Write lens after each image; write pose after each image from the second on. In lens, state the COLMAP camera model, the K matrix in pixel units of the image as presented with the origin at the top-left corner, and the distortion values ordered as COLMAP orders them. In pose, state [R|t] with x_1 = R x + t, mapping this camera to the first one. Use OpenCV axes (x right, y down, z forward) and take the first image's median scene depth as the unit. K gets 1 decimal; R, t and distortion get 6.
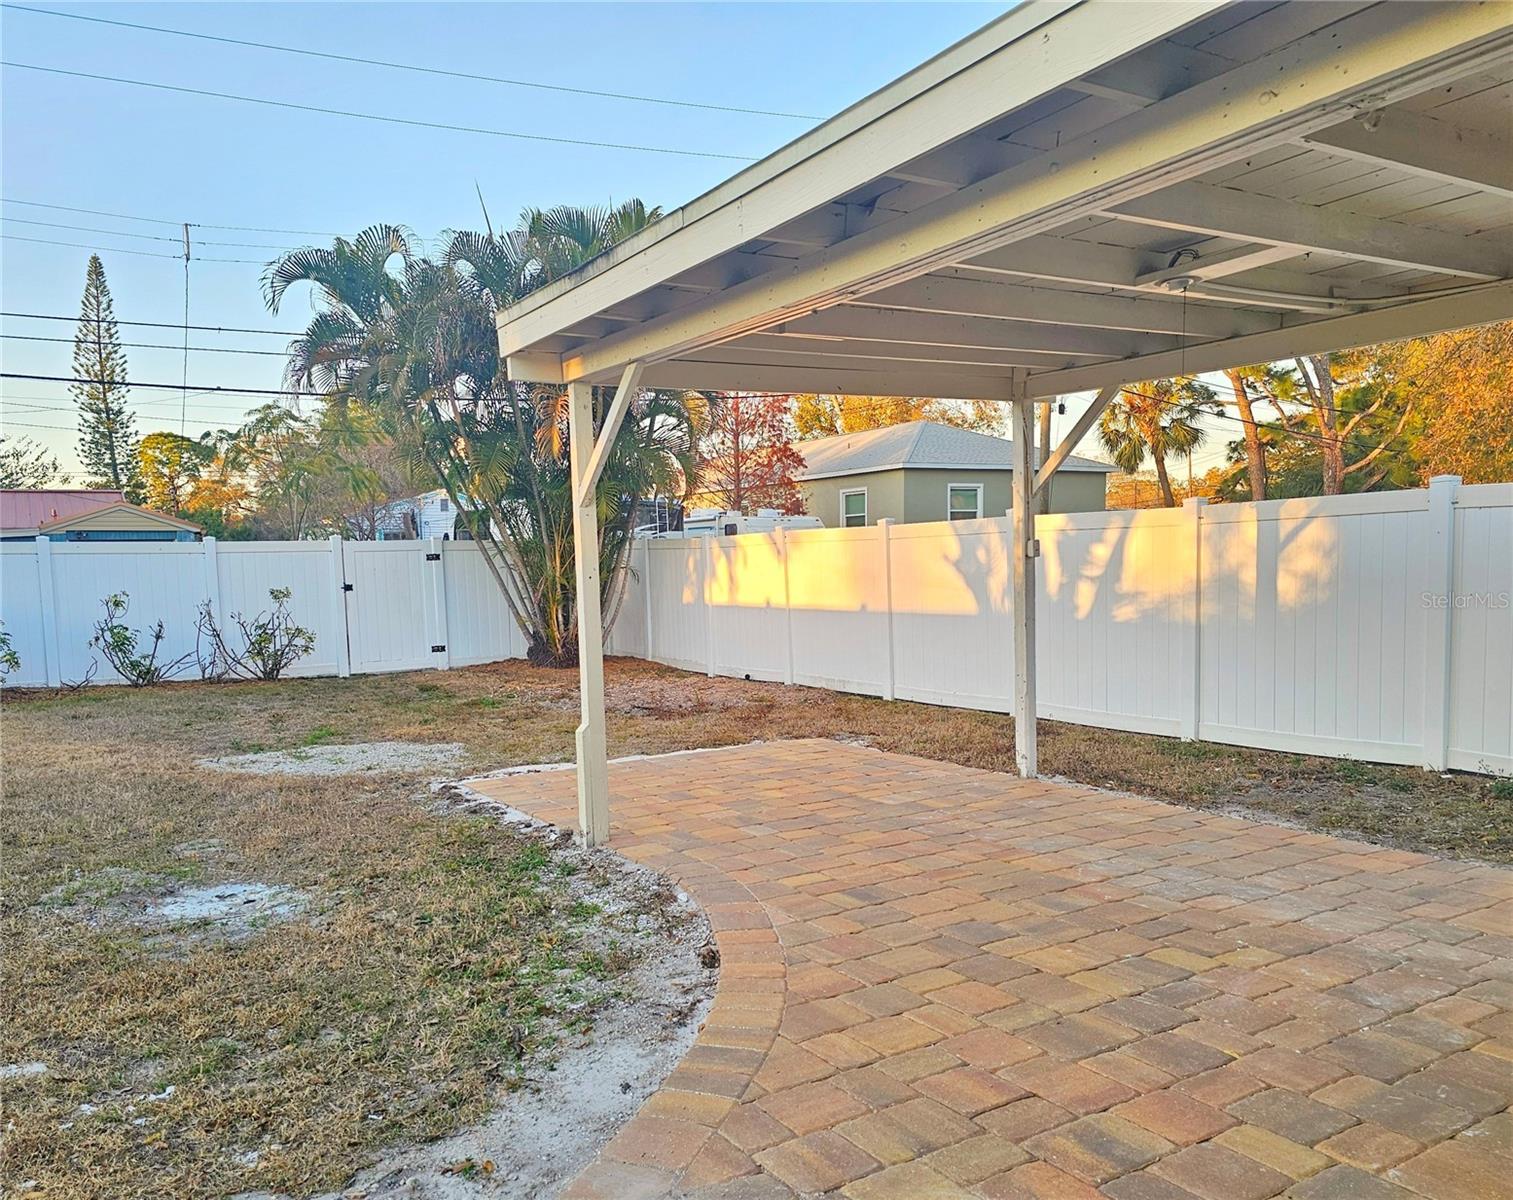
lens RADIAL K [[1137.4, 0, 757.2], [0, 1137.4, 604.1], [0, 0, 1]] dist [0.060670, -0.002153]
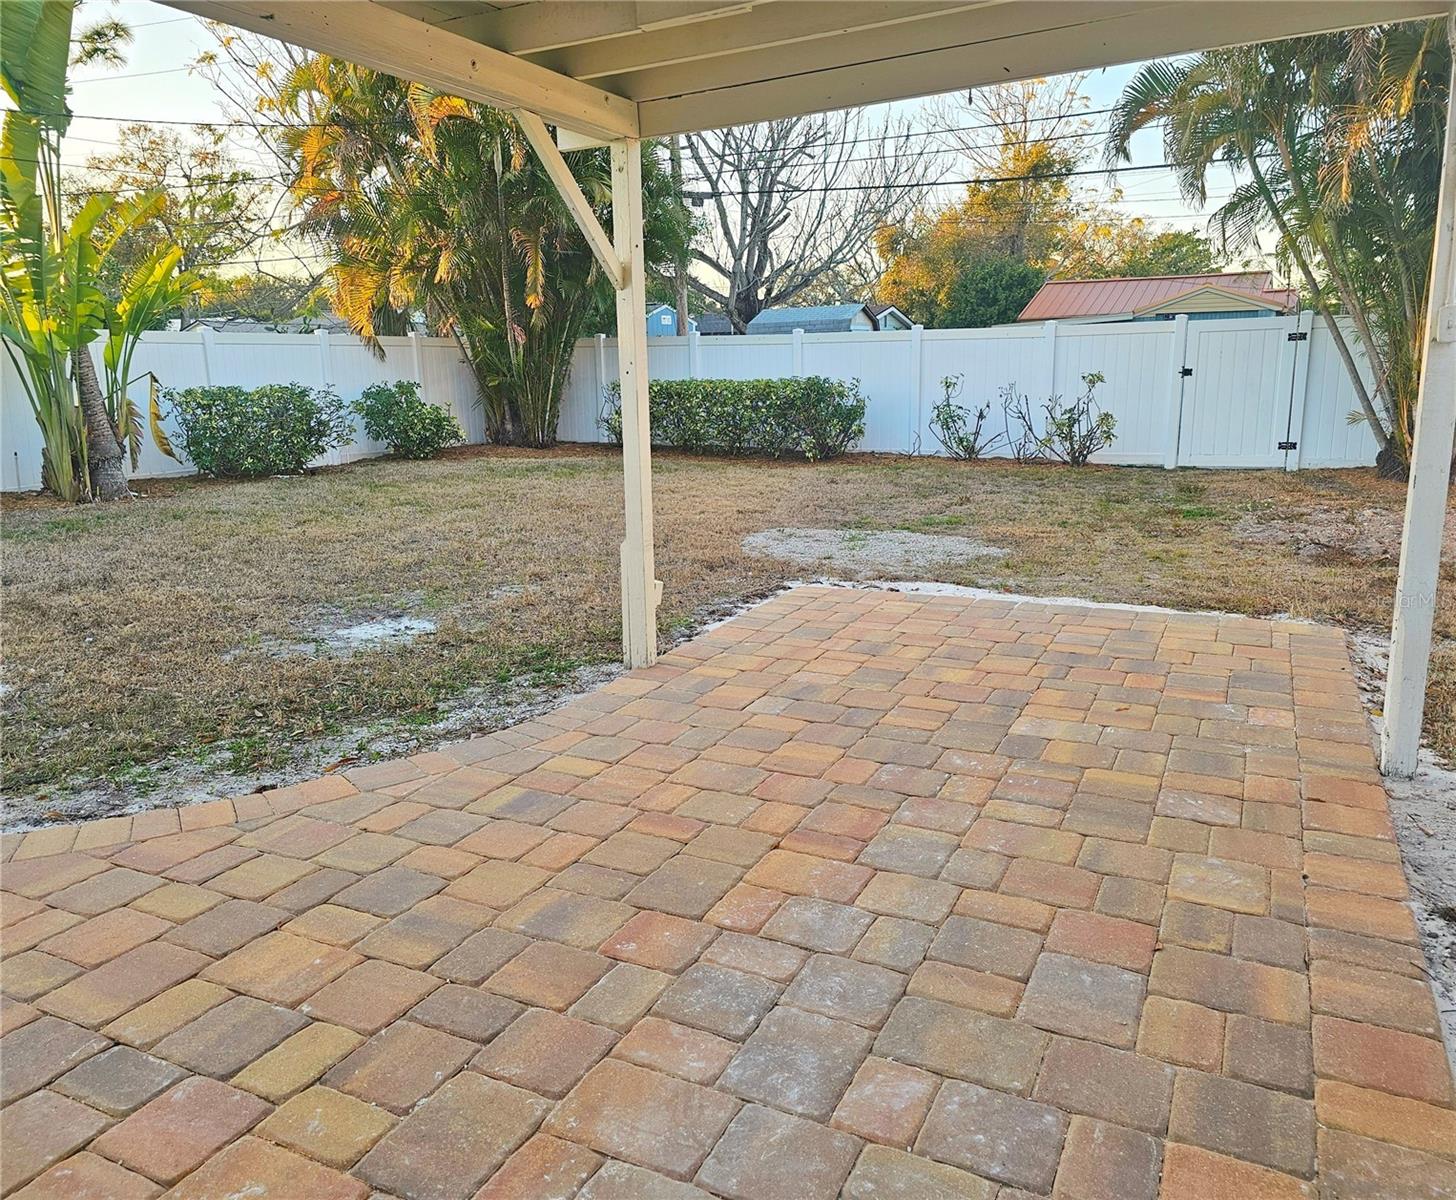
lens RADIAL K [[1071.7, 0, 727.9], [0, 1071.7, 597.2], [0, 0, 1]] dist [0.039255, -0.001733]
pose [[0.515443, 0.193269, -0.834845, 0.559429], [-0.026168, 0.977330, 0.210099, -0.027535], [0.856524, -0.086448, 0.508815, 0.575209]]
